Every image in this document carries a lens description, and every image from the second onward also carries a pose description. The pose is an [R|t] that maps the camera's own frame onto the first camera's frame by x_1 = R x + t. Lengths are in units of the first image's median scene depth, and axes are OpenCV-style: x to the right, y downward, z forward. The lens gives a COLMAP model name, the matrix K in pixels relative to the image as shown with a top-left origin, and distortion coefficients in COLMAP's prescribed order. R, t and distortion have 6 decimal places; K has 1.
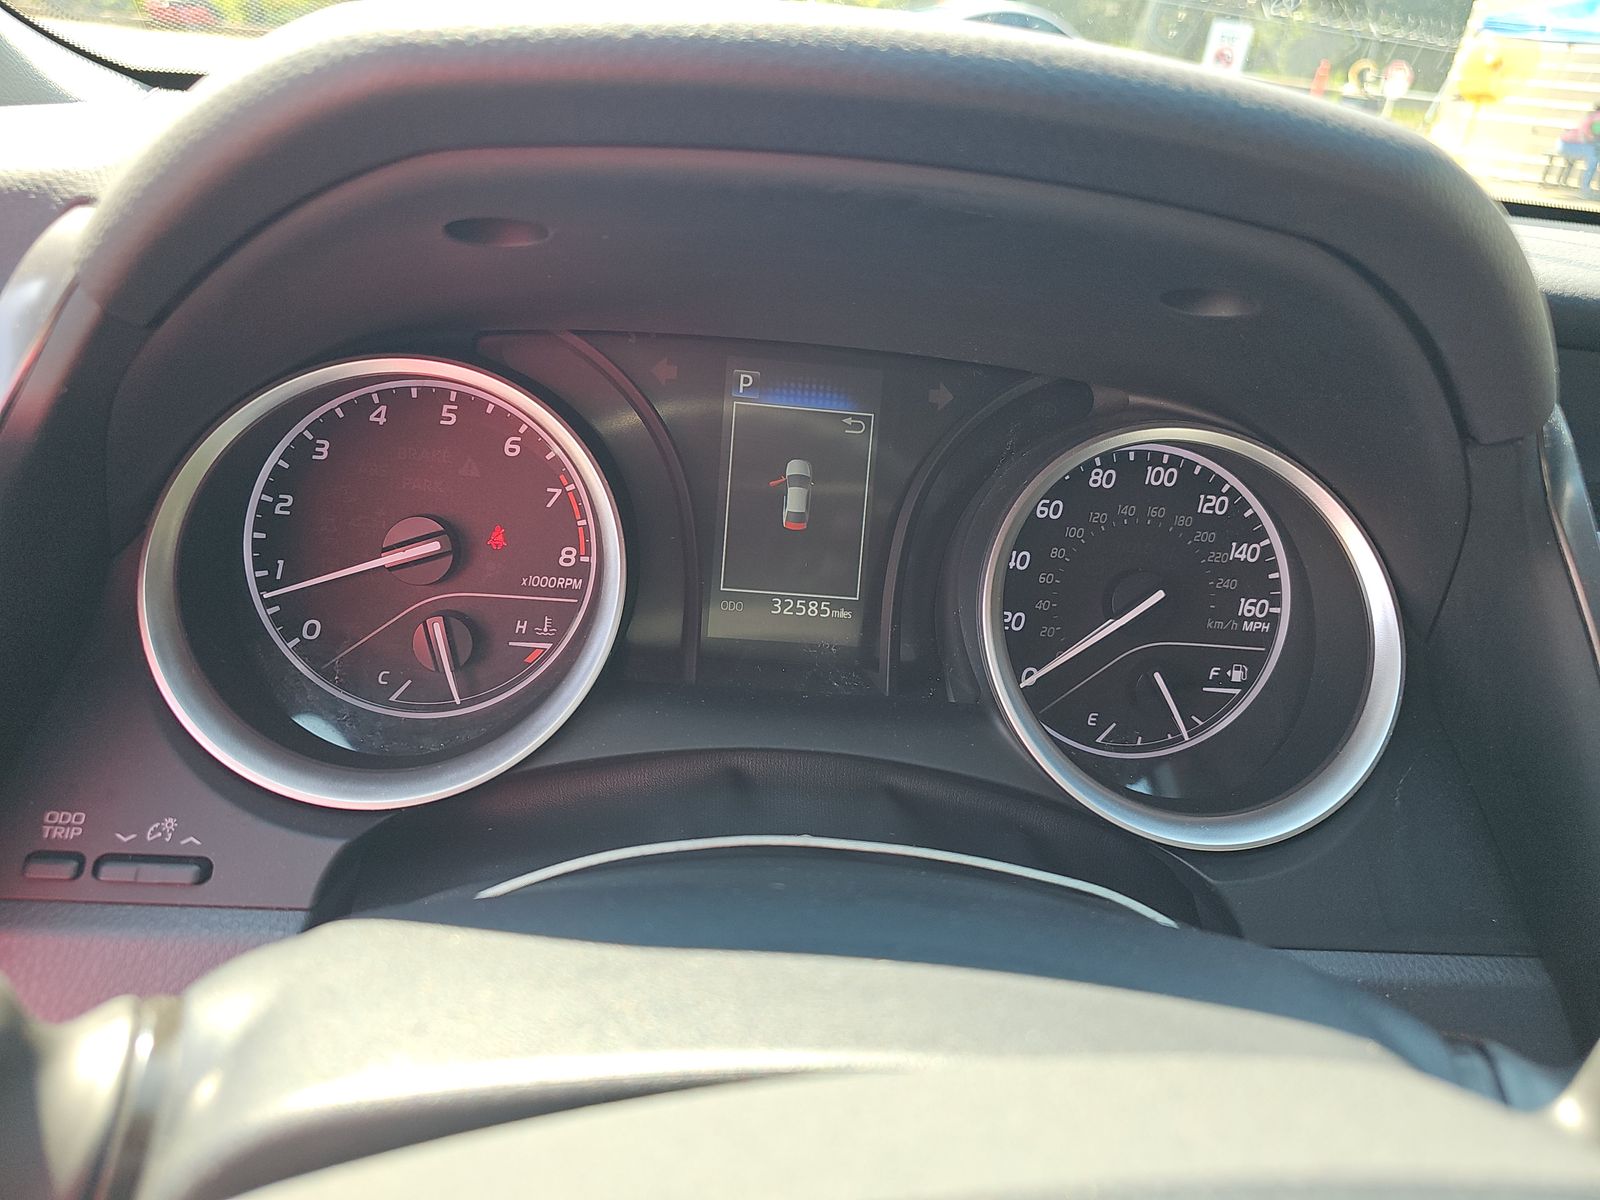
lens RADIAL K [[1072.7, 0, 798.1], [0, 1072.7, 605.7], [0, 0, 1]] dist [0.018988, -0.012670]
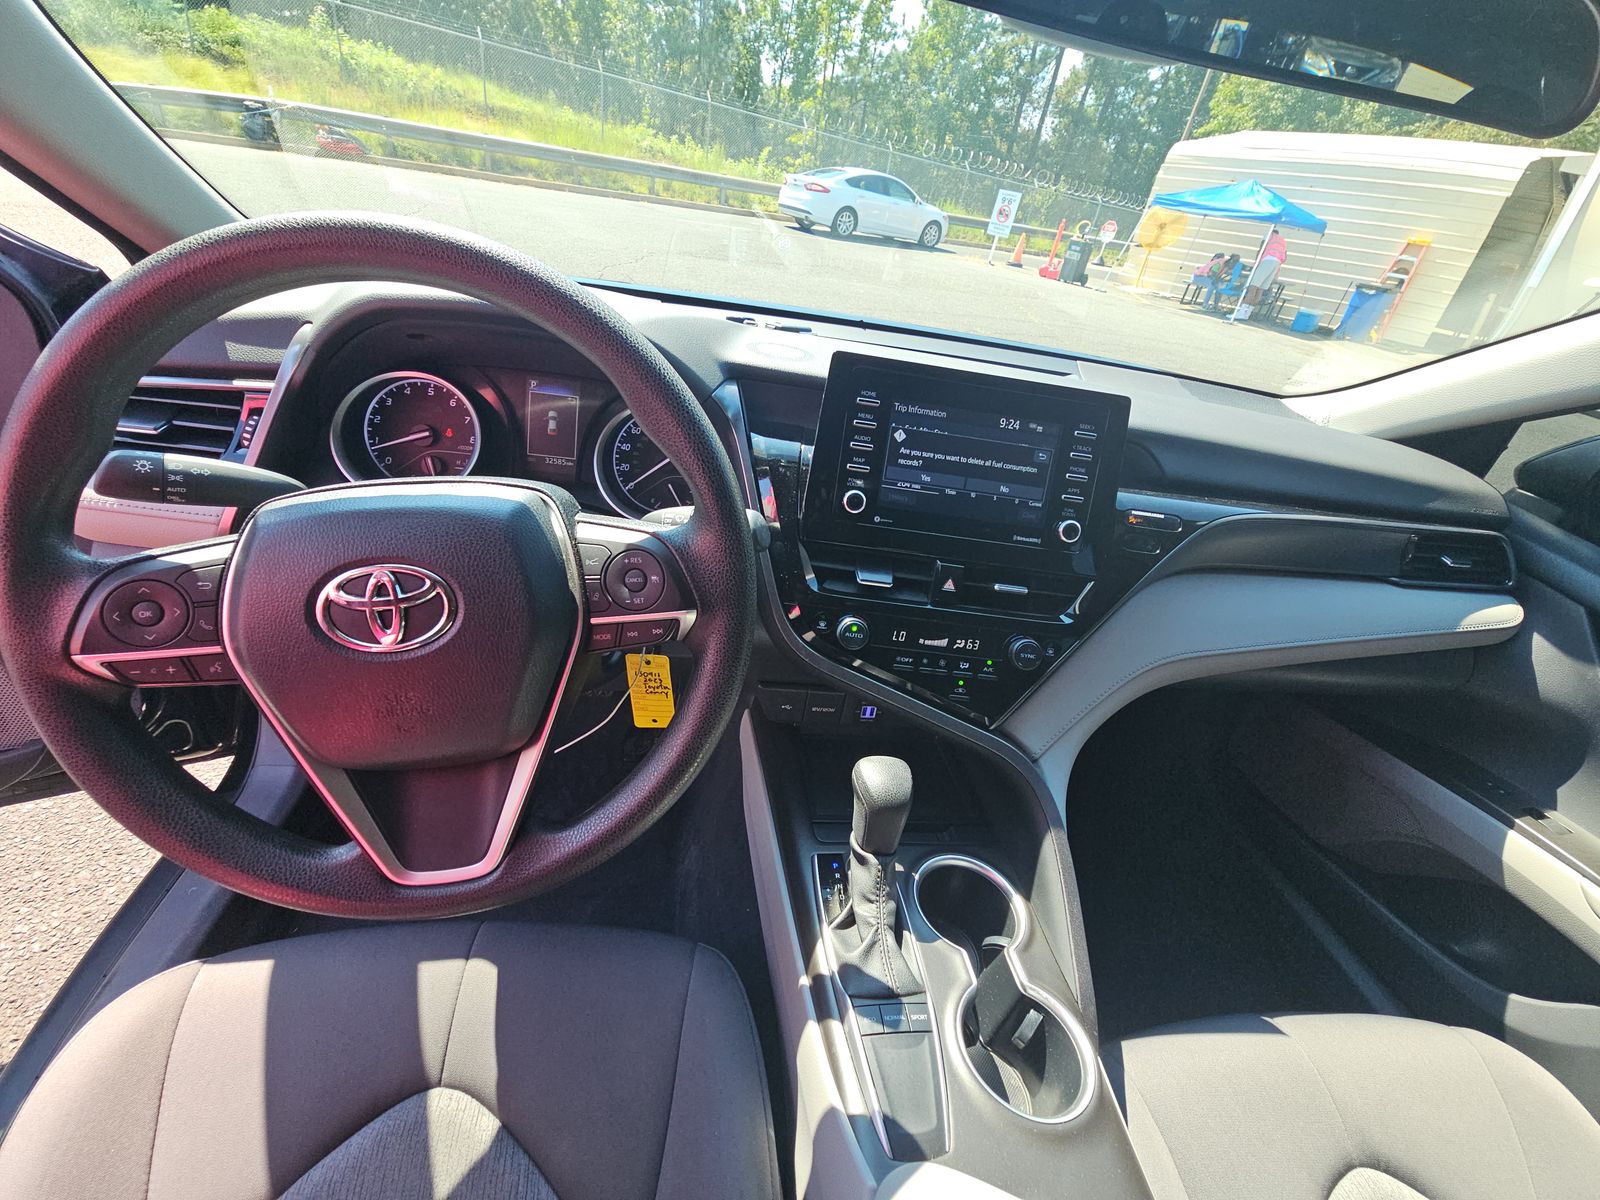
lens RADIAL K [[655.3, 0, 795.9], [0, 655.3, 610.0], [0, 0, 1]] dist [0.011073, -0.009686]
pose [[0.998088, 0.013527, 0.060317, 0.587151], [-0.019158, 0.995409, 0.093774, 0.239136], [-0.058772, -0.094750, 0.993765, -0.954520]]
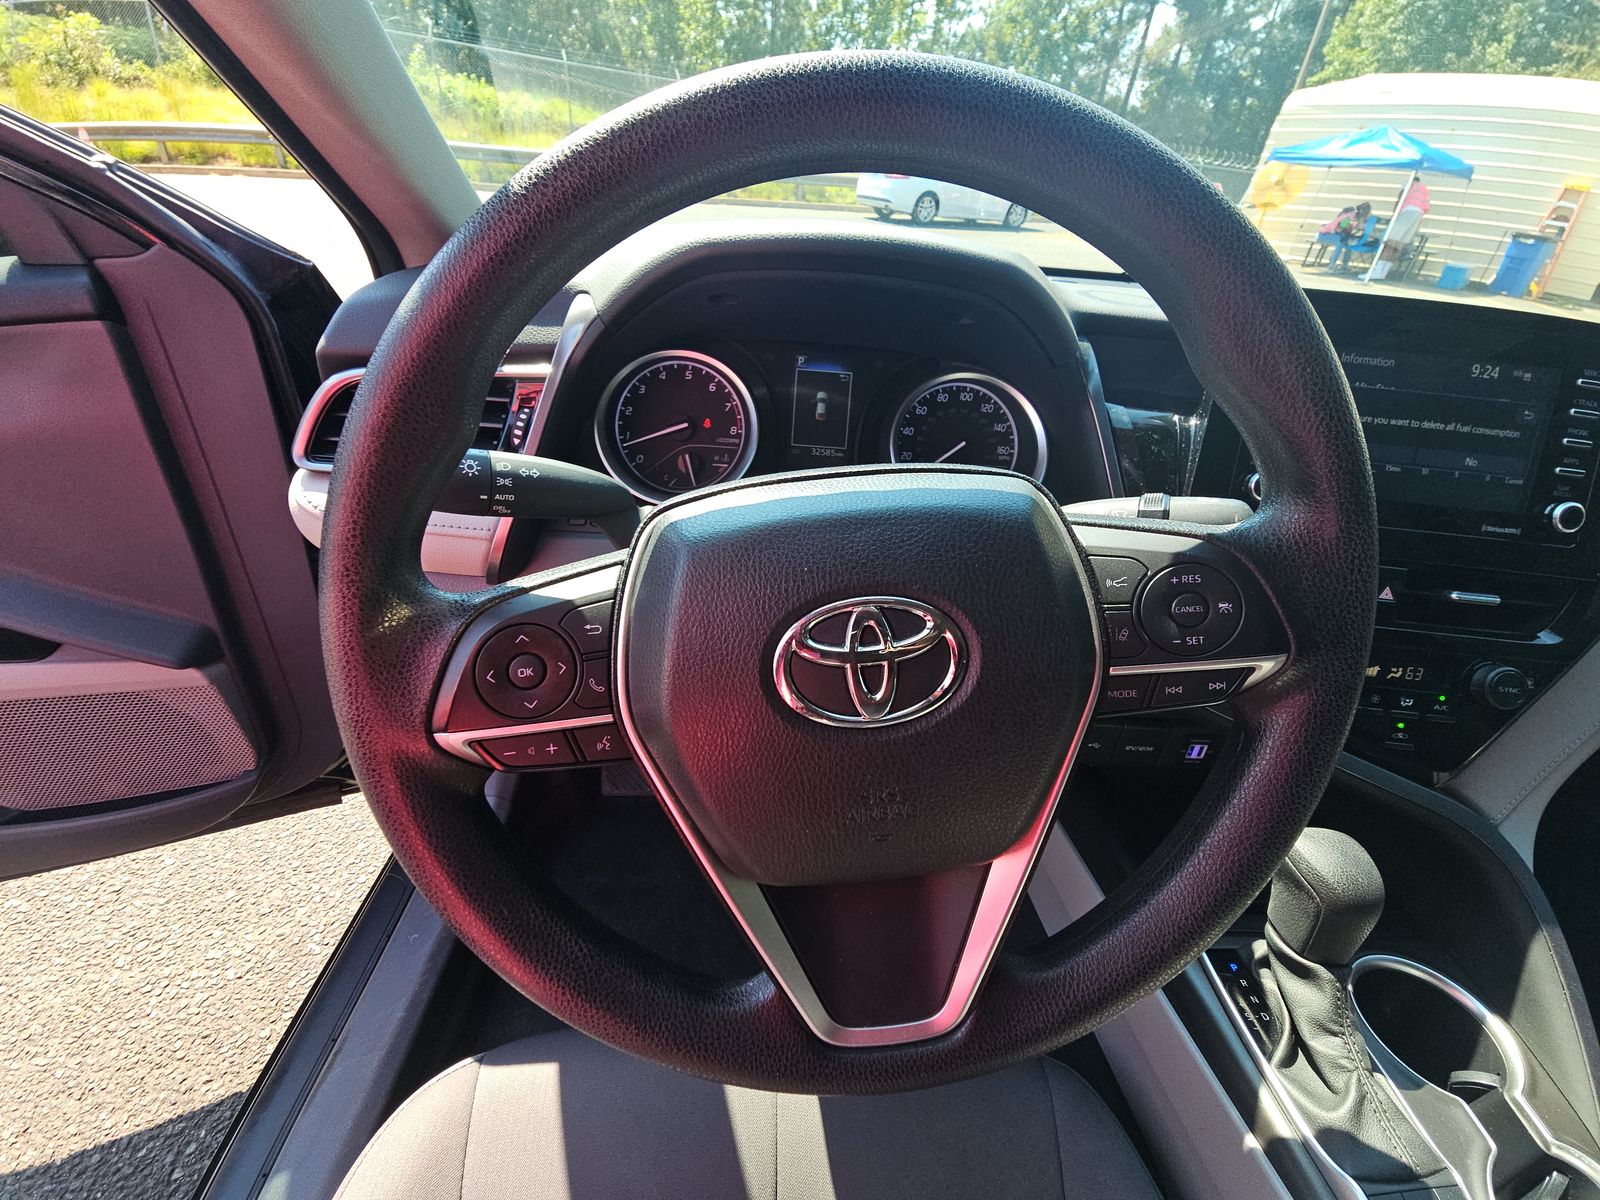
lens RADIAL K [[655.3, 0, 790.7], [0, 655.3, 606.0], [0, 0, 1]] dist [0.011073, -0.009686]
pose [[0.998540, -0.001686, -0.053997, 0.009682], [0.006698, 0.995665, 0.092768, 0.224429], [0.053606, -0.092994, 0.994223, -0.599390]]
